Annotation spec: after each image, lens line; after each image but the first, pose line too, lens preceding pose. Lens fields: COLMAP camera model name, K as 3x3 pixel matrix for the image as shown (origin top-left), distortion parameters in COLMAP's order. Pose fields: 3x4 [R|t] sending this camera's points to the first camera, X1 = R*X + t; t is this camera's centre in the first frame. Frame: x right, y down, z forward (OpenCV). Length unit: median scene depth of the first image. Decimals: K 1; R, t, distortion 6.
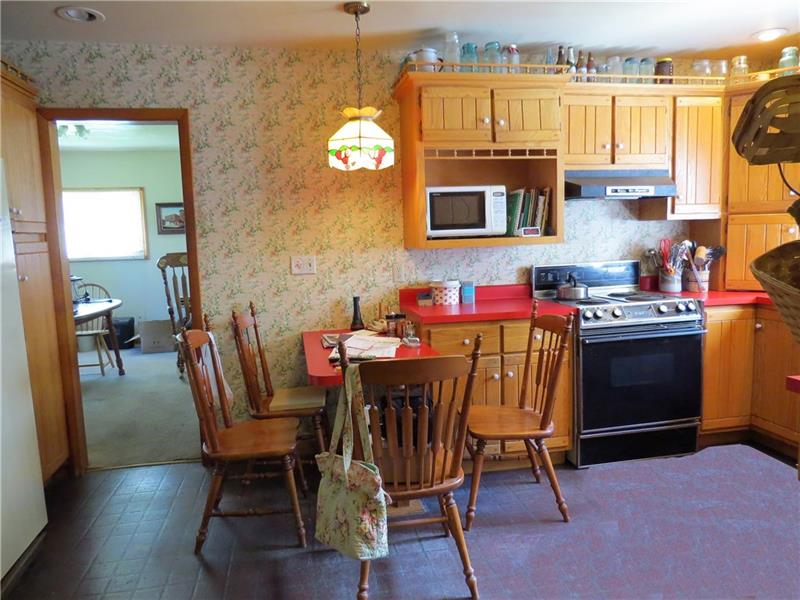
lens RADIAL K [[570.4, 0, 398.1], [0, 570.4, 298.0], [0, 0, 1]] dist [-0.015928, 0.000950]
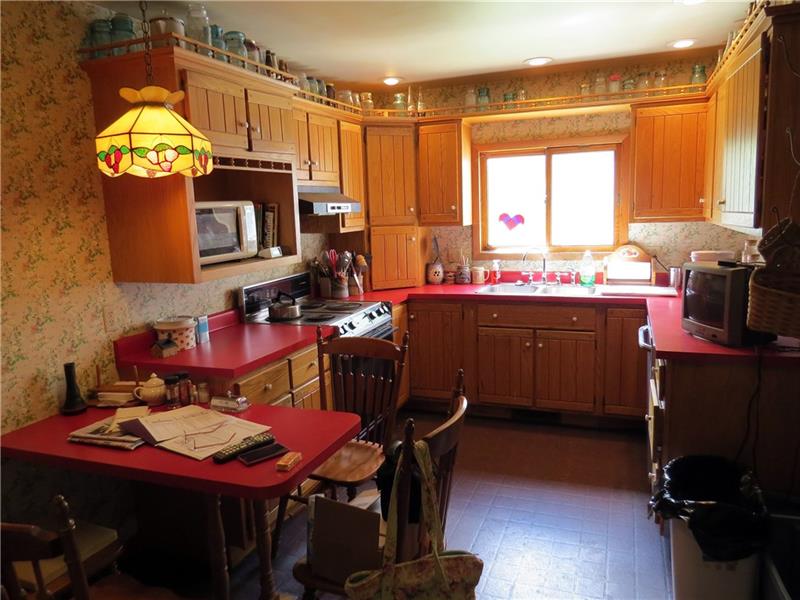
lens RADIAL K [[570.4, 0, 398.1], [0, 570.4, 298.0], [0, 0, 1]] dist [-0.015928, 0.000950]
pose [[0.542611, -0.121728, 0.831117, -0.425576], [0.113024, 0.991027, 0.071358, -0.086046], [-0.832345, 0.055216, 0.551500, 0.336967]]
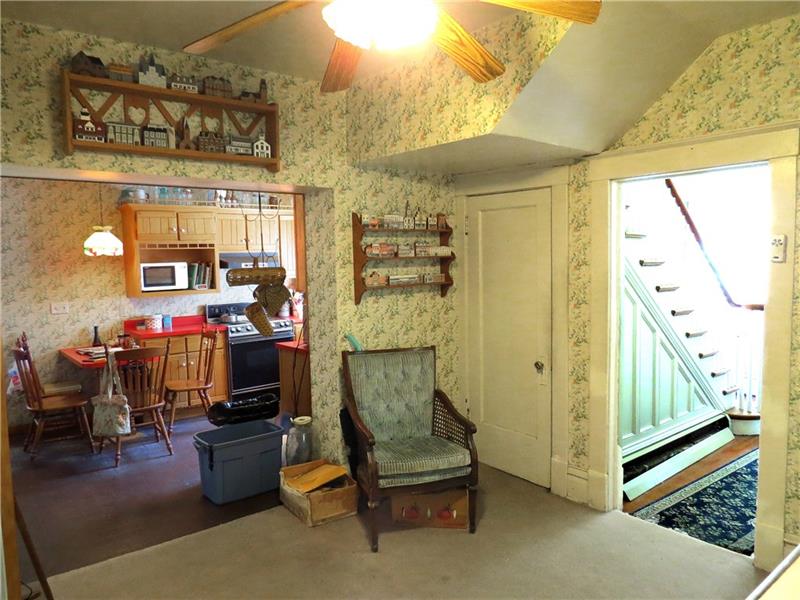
lens RADIAL K [[570.4, 0, 398.1], [0, 570.4, 298.0], [0, 0, 1]] dist [-0.015928, 0.000950]
pose [[0.882081, -0.021232, 0.470619, -0.078047], [0.044716, 0.998247, -0.038774, 0.020582], [-0.468971, 0.055246, 0.881484, -0.937075]]
